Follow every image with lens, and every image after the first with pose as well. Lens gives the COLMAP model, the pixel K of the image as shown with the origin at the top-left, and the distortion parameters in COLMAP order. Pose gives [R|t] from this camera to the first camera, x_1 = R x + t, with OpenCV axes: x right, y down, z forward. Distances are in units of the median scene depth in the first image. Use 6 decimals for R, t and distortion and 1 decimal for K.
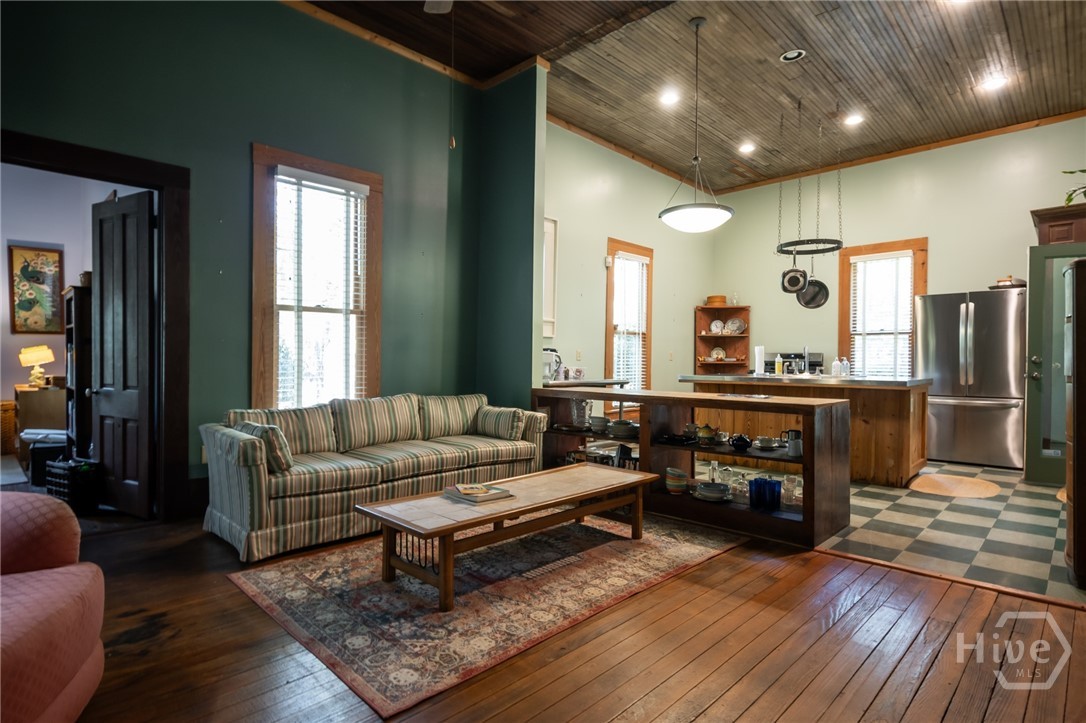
lens RADIAL K [[551.7, 0, 547.1], [0, 551.7, 364.9], [0, 0, 1]] dist [0.006627, -0.004591]
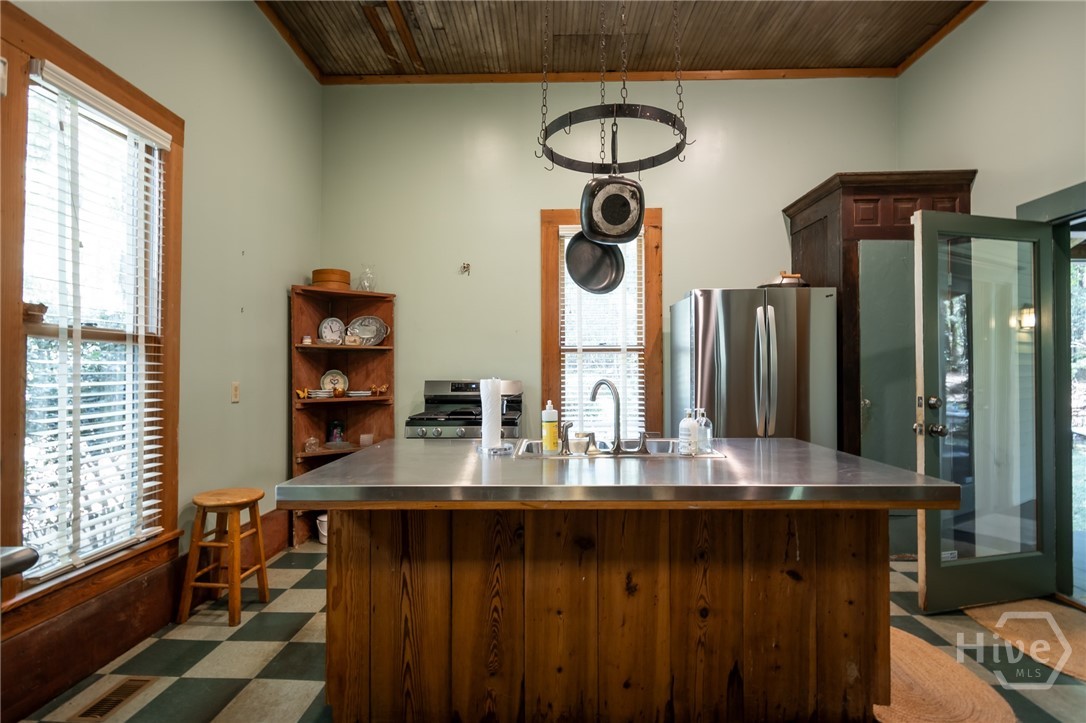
lens RADIAL K [[551.7, 0, 544.8], [0, 551.7, 362.4], [0, 0, 1]] dist [0.006627, -0.004591]
pose [[0.733241, 0.002782, 0.679963, 0.123542], [0.012403, 0.999771, -0.017465, -0.032943], [-0.679855, 0.021239, 0.733039, 0.591169]]
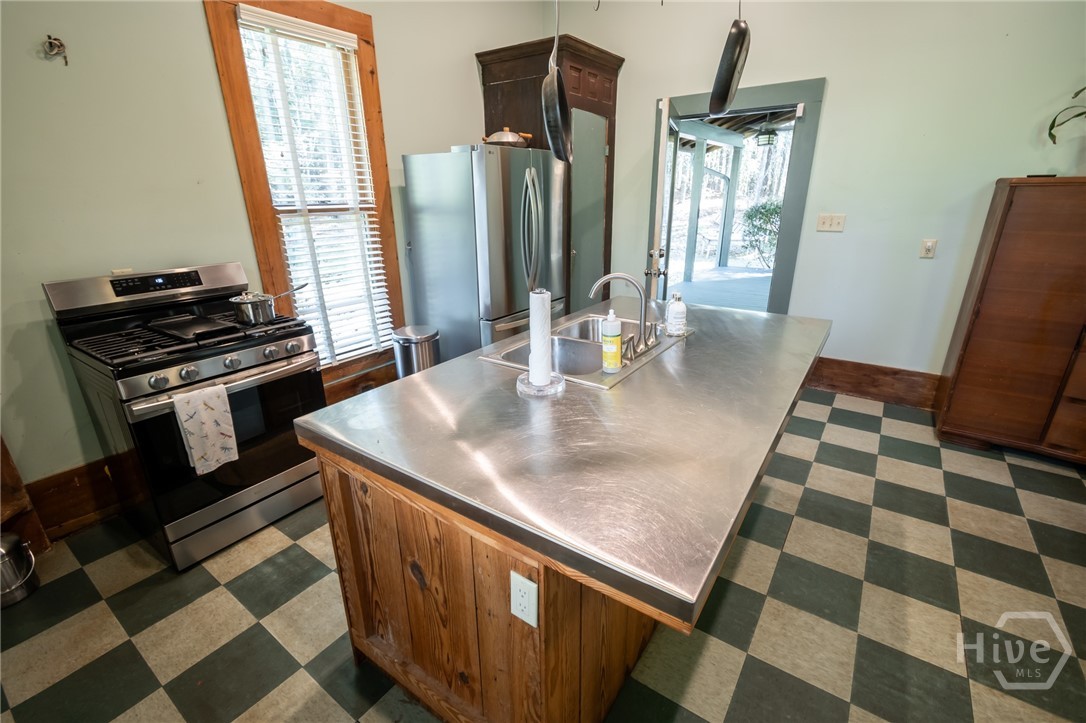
lens RADIAL K [[482.6, 0, 537.3], [0, 482.6, 367.7], [0, 0, 1]] dist [0.000324, -0.000269]
pose [[-0.148522, -0.338454, 0.929188, 0.123816], [0.019861, 0.938398, 0.344984, -0.071703], [-0.988710, 0.069692, -0.132651, 0.901616]]
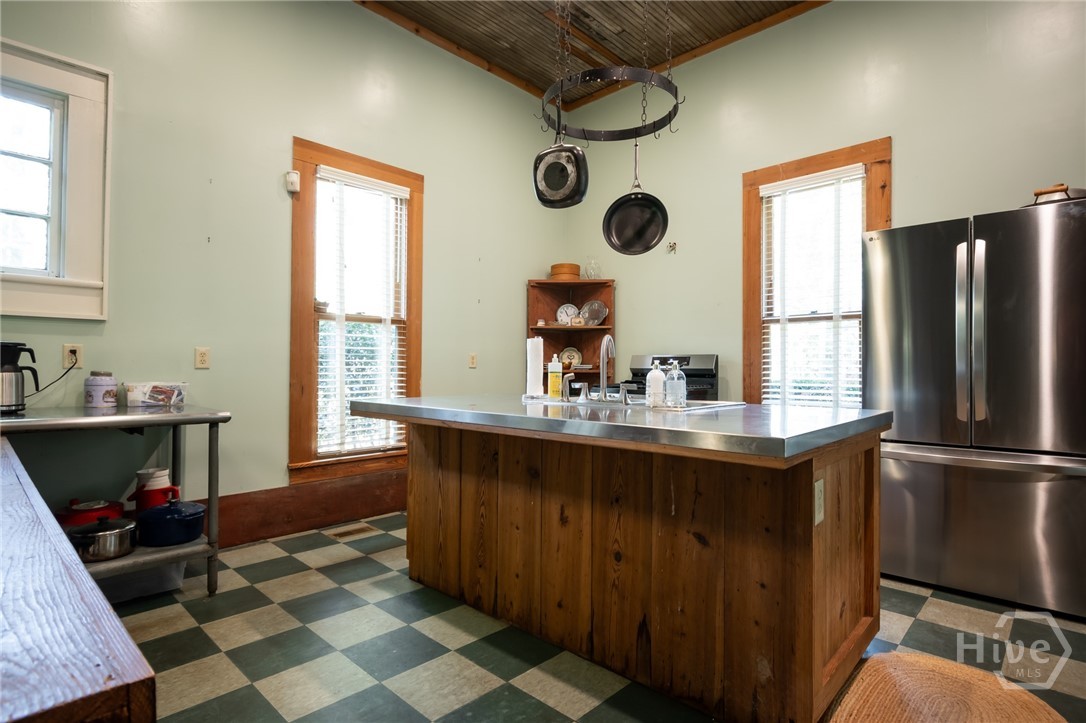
lens RADIAL K [[551.7, 0, 542.9], [0, 551.7, 362.5], [0, 0, 1]] dist [0.006627, -0.004591]
pose [[0.999975, -0.002257, 0.006708, 0.337198], [0.002374, 0.999844, -0.017491, -0.004055], [-0.006668, 0.017506, 0.999825, 0.457817]]
